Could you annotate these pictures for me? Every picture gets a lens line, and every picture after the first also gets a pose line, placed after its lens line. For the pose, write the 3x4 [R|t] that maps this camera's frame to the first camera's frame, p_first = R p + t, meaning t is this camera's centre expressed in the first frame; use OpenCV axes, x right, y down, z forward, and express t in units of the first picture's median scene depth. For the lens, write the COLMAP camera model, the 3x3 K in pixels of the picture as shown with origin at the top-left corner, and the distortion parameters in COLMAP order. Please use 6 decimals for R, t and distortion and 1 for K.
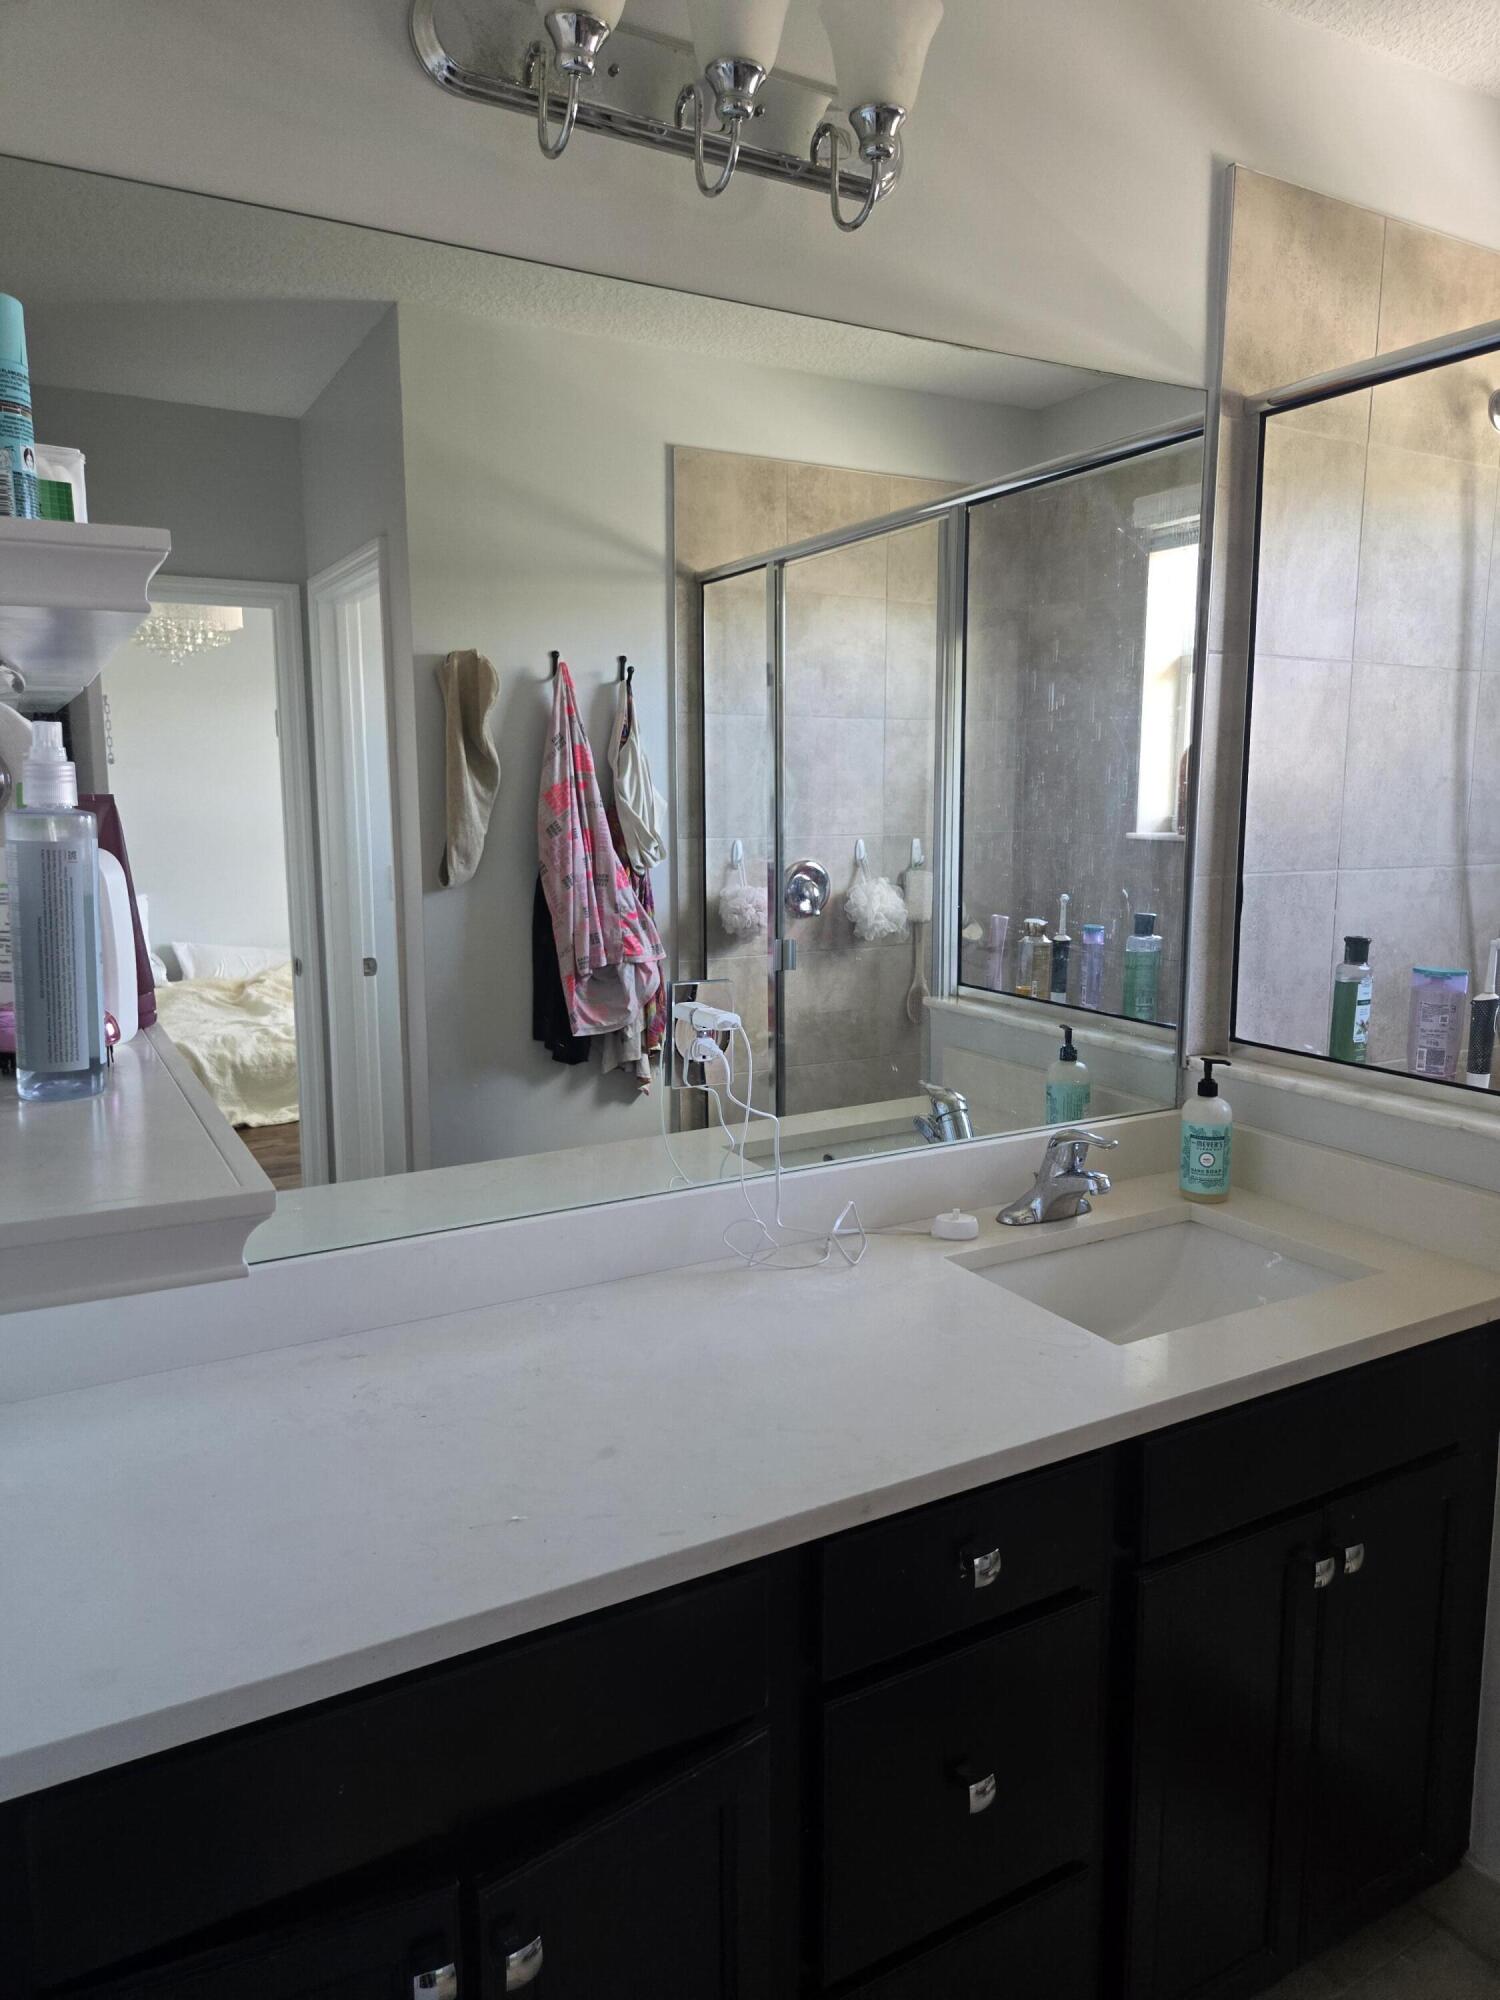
lens RADIAL K [[1345.0, 0, 745.4], [0, 1345.0, 994.1], [0, 0, 1]] dist [0.056816, -0.046294]
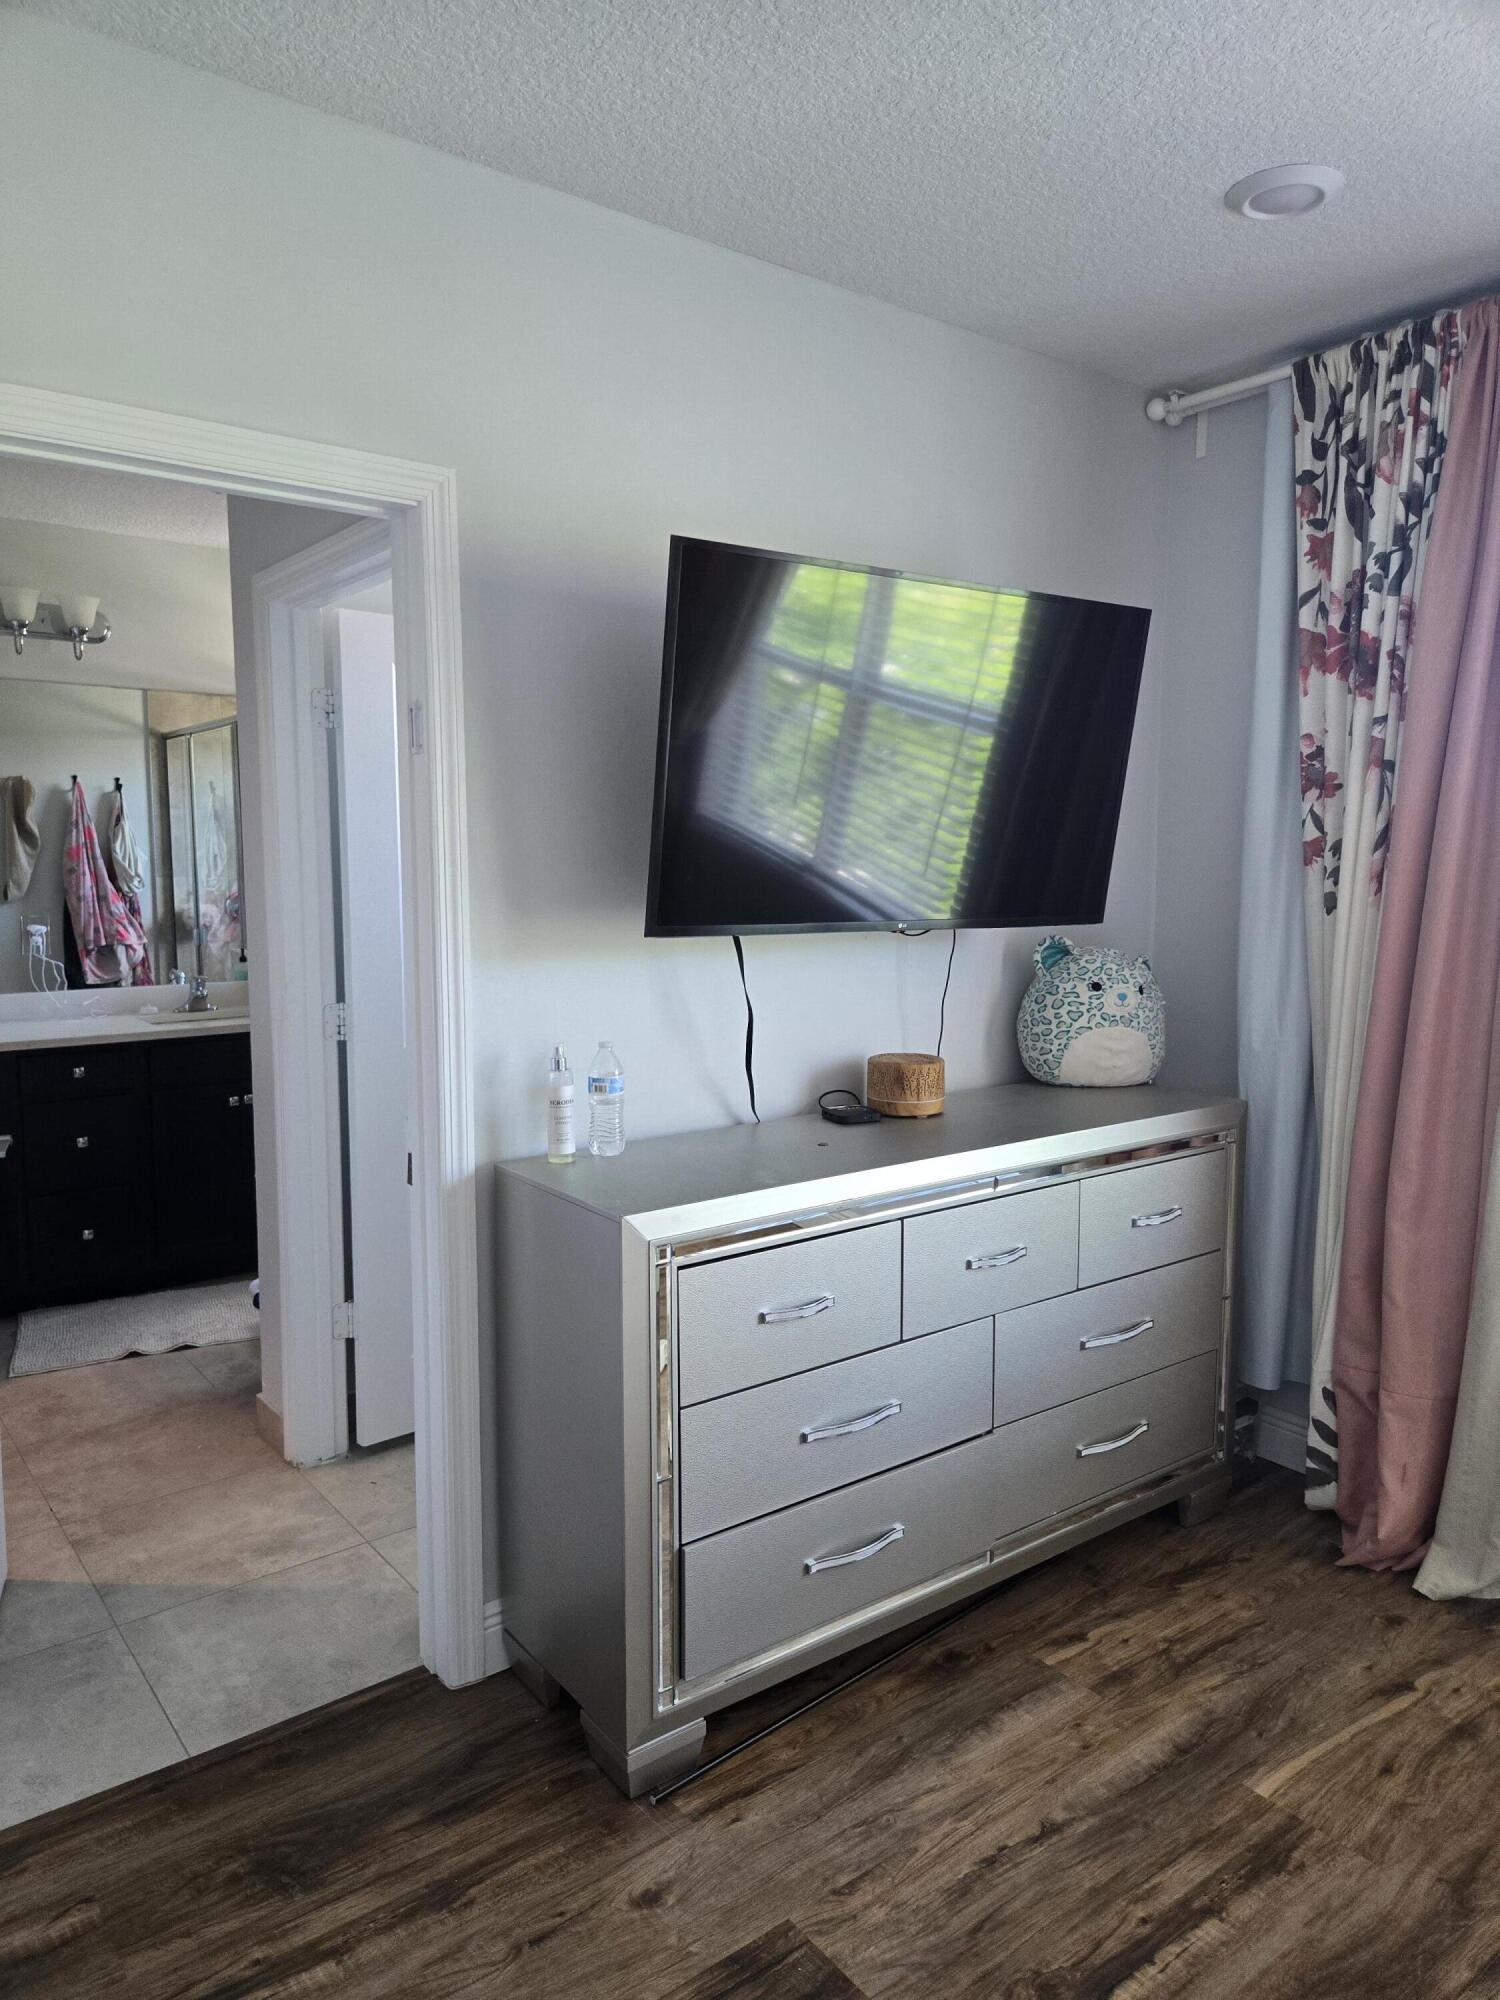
lens RADIAL K [[1345.0, 0, 754.7], [0, 1345.0, 1008.5], [0, 0, 1]] dist [0.056816, -0.046294]
pose [[0.986842, -0.010077, 0.161372, 0.469714], [0.015954, 0.999254, -0.035162, 0.144281], [-0.160897, 0.037274, 0.986267, -0.967541]]
